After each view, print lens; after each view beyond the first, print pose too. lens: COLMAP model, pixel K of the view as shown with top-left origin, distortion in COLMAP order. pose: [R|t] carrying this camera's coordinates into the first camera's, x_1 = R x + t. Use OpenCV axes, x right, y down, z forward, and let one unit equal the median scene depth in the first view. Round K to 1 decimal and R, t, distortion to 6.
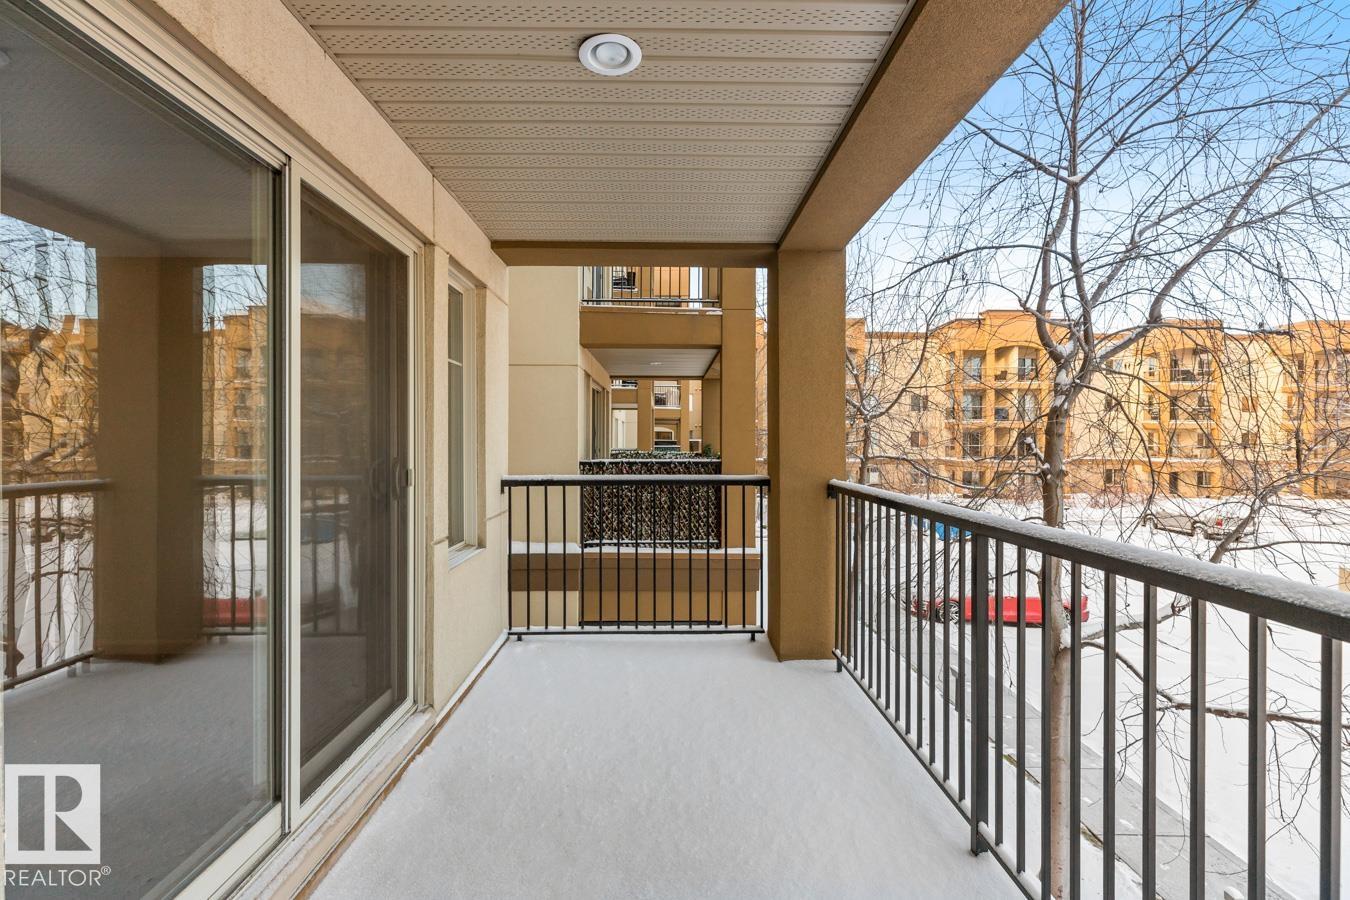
lens RADIAL K [[630.8, 0, 663.8], [0, 630.8, 444.9], [0, 0, 1]] dist [0.003740, 0.000022]
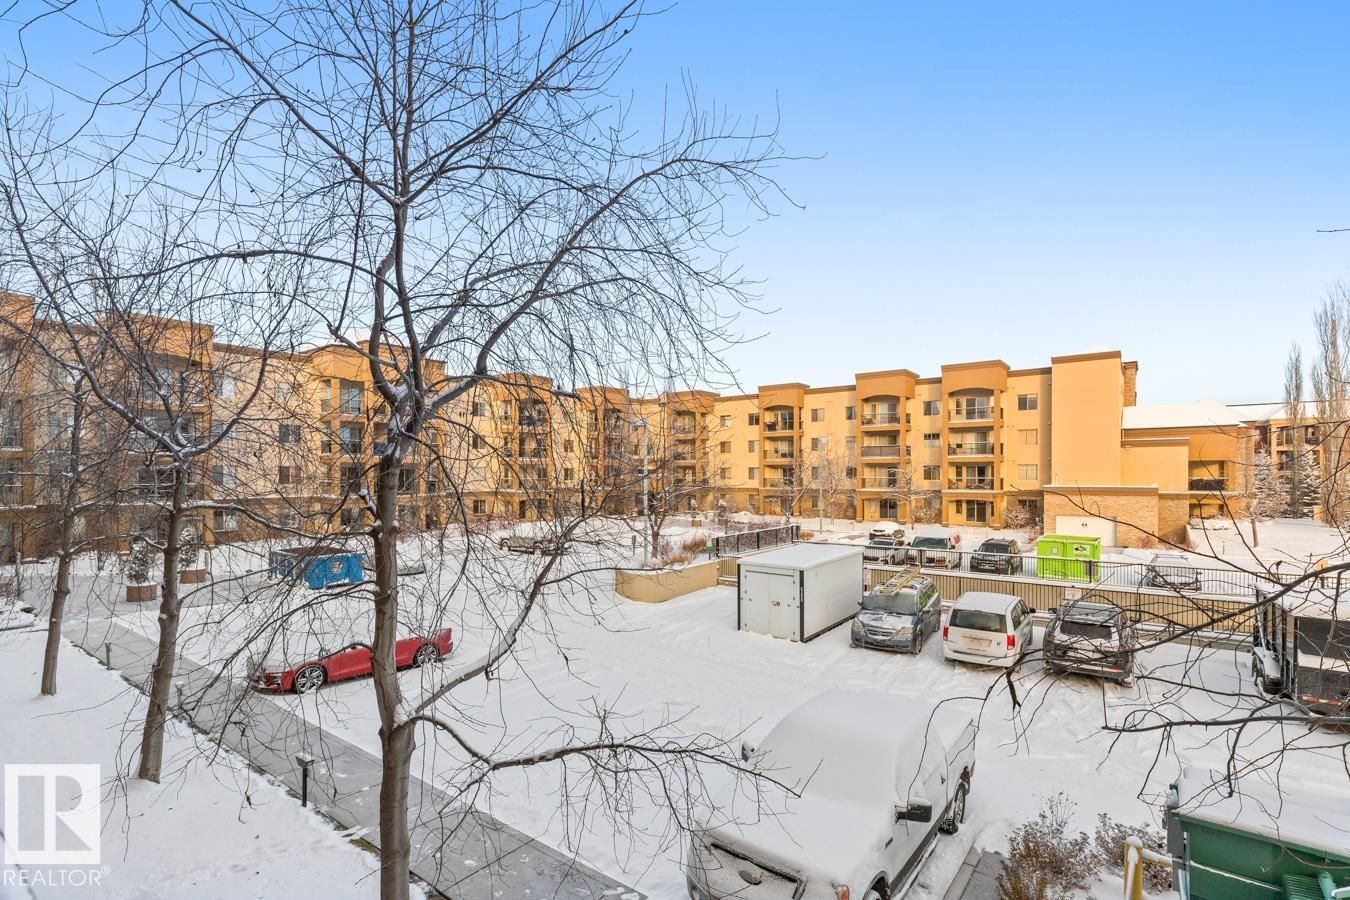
lens RADIAL K [[630.8, 0, 680.0], [0, 630.8, 484.5], [0, 0, 1]] dist [0.003740, 0.000022]
pose [[0.608894, -0.018478, 0.793037, 0.167924], [0.007564, 0.999818, 0.017488, -0.032456], [-0.793216, -0.004650, 0.608923, 0.134659]]
